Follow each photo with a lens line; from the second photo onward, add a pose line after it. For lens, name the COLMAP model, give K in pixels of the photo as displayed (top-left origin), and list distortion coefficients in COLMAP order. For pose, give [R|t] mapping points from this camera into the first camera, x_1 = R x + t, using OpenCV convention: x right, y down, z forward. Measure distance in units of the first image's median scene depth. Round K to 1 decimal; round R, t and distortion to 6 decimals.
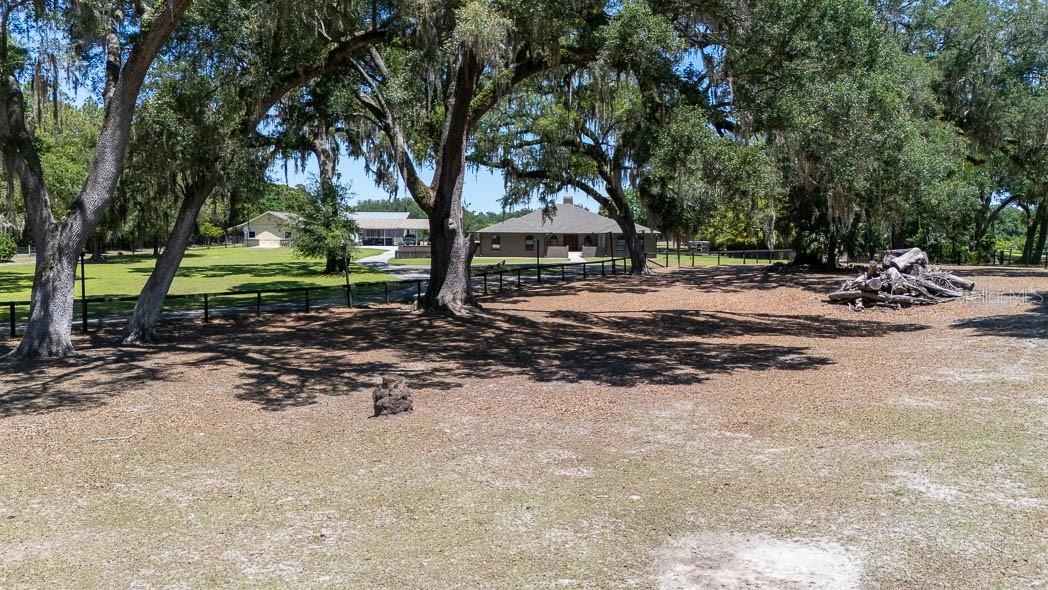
lens RADIAL K [[768.7, 0, 523.9], [0, 768.7, 294.5], [0, 0, 1]] dist [0.058283, -0.062423]
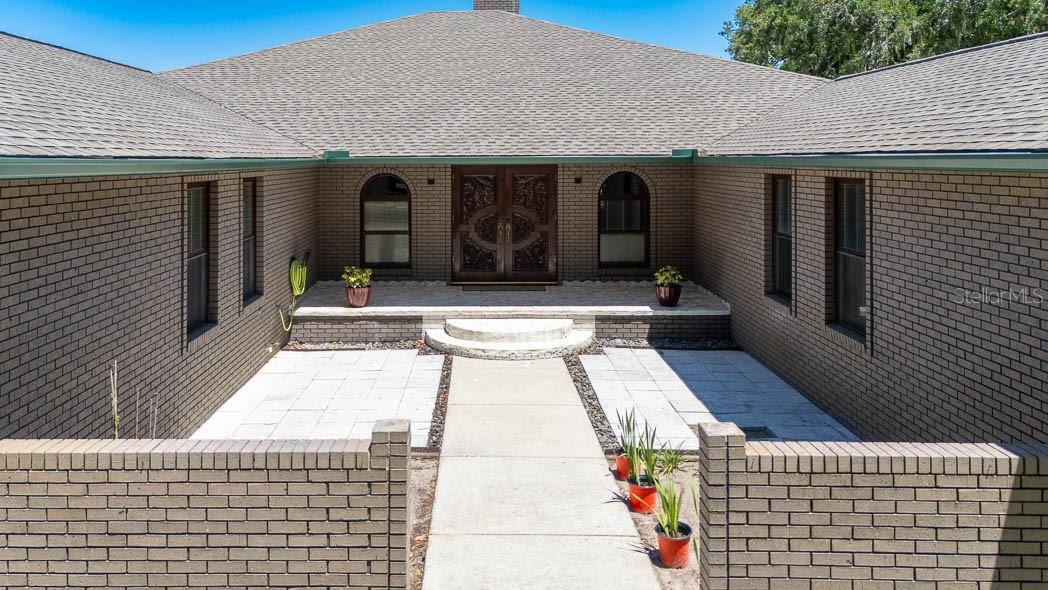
lens RADIAL K [[768.7, 0, 523.4], [0, 768.7, 289.2], [0, 0, 1]] dist [0.058283, -0.062423]
pose [[0.998081, -0.017268, 0.059459, 0.058378], [0.012195, 0.996337, 0.084643, -0.071196], [-0.060703, -0.083755, 0.994636, 0.895171]]
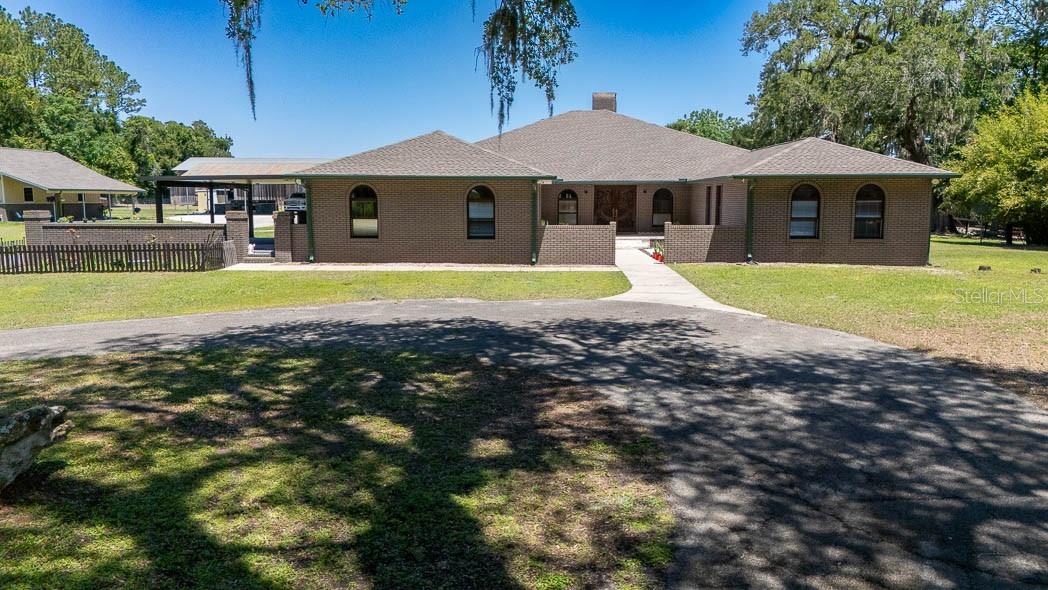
lens RADIAL K [[768.7, 0, 527.1], [0, 768.7, 301.0], [0, 0, 1]] dist [0.058283, -0.062423]
pose [[0.999813, -0.001760, -0.019237, 0.028772], [0.002744, 0.998682, 0.051247, -0.046193], [0.019122, -0.051290, 0.998501, 0.672195]]
